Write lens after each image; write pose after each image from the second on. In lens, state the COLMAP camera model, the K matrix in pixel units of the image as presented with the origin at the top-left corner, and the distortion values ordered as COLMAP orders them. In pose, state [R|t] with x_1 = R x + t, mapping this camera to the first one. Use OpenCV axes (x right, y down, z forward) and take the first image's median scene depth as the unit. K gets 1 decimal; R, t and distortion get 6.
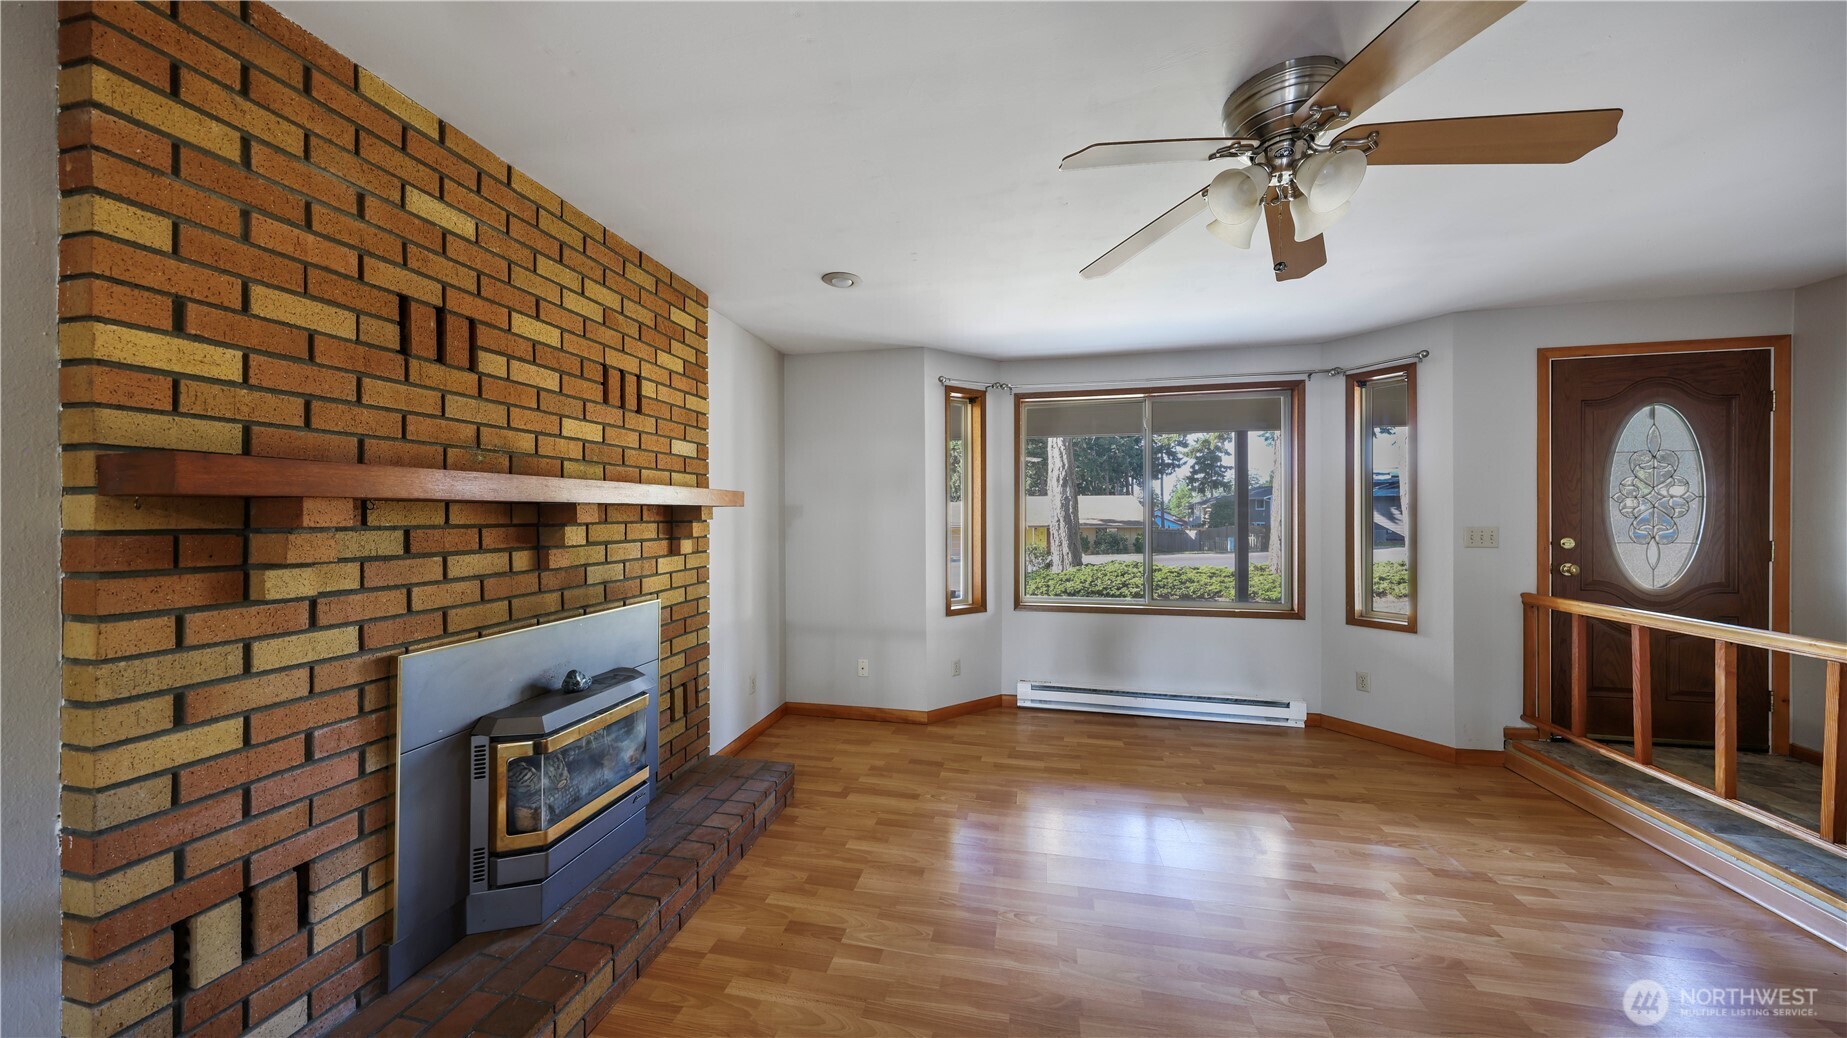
lens RADIAL K [[570.6, 0, 919.7], [0, 570.6, 519.7], [0, 0, 1]] dist [0.001971, 0.000416]
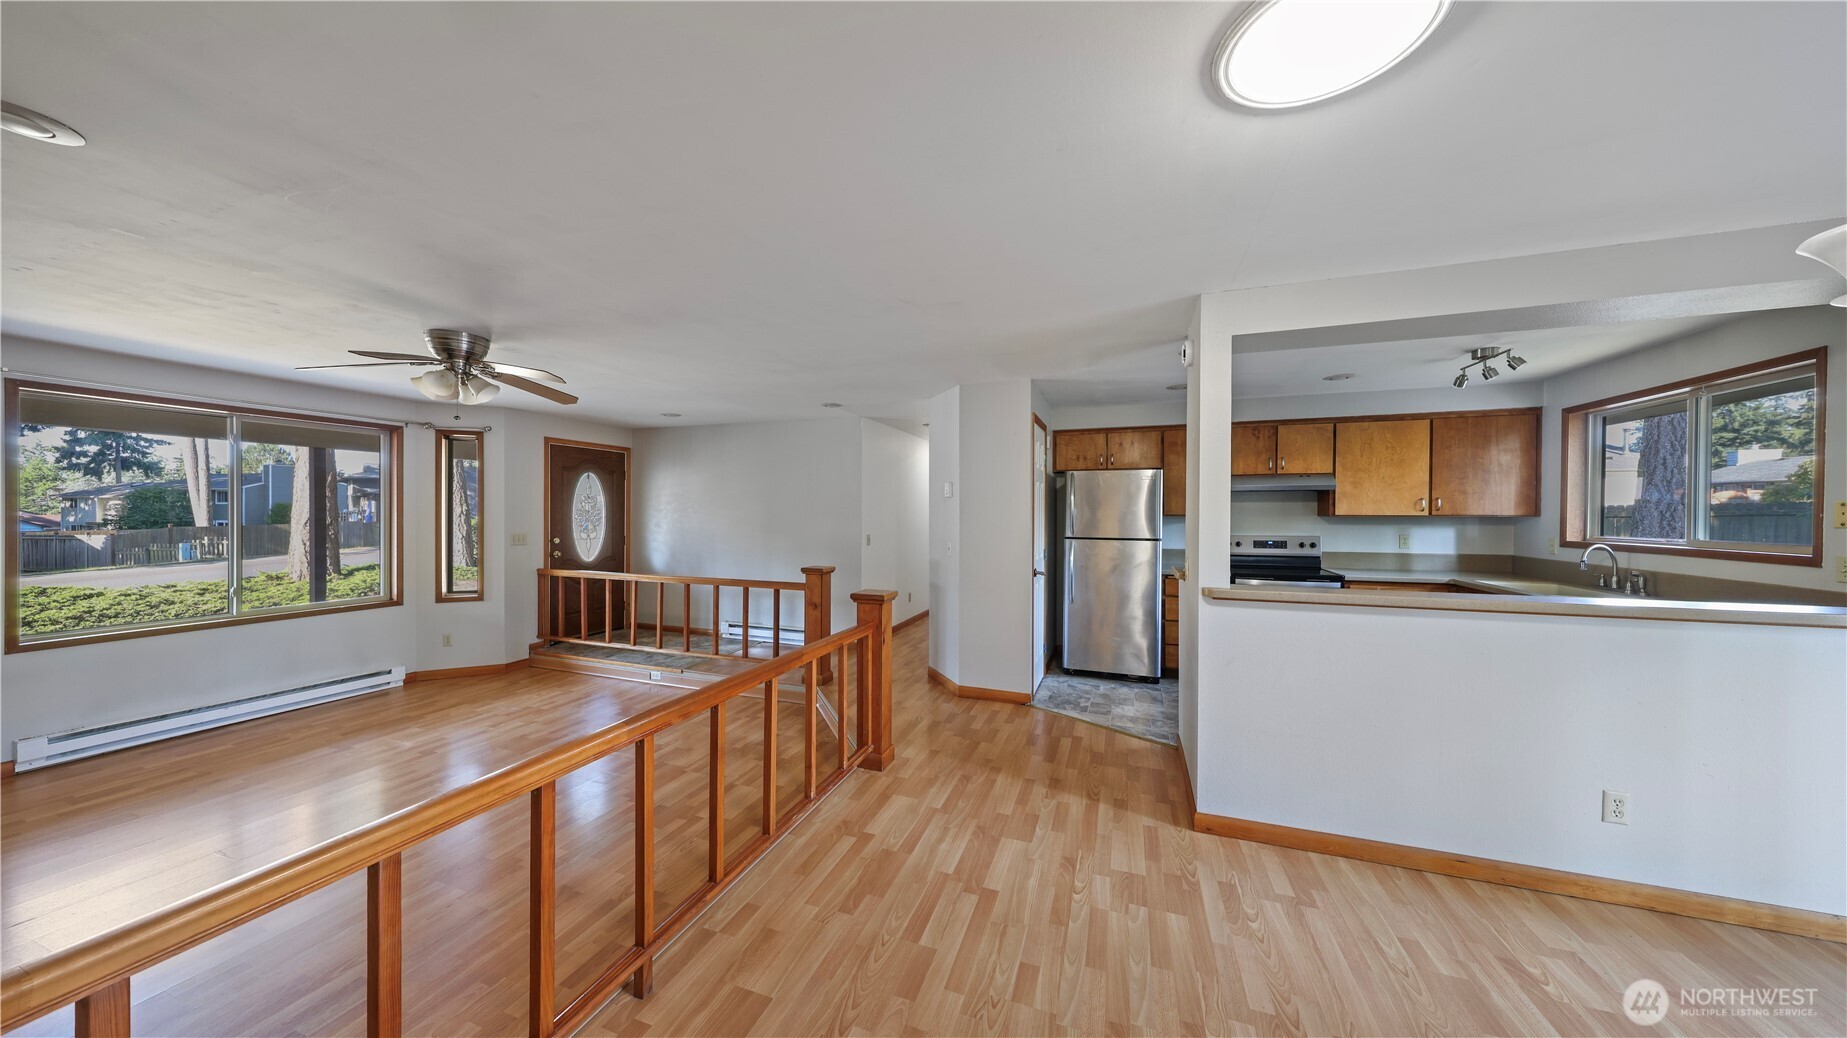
lens RADIAL K [[570.6, 0, 927.1], [0, 570.6, 517.6], [0, 0, 1]] dist [0.001971, 0.000416]
pose [[0.135431, -0.002846, 0.990783, -0.588565], [-0.000343, 0.999996, 0.002920, -0.041316], [-0.990787, -0.000735, 0.135429, -0.482736]]
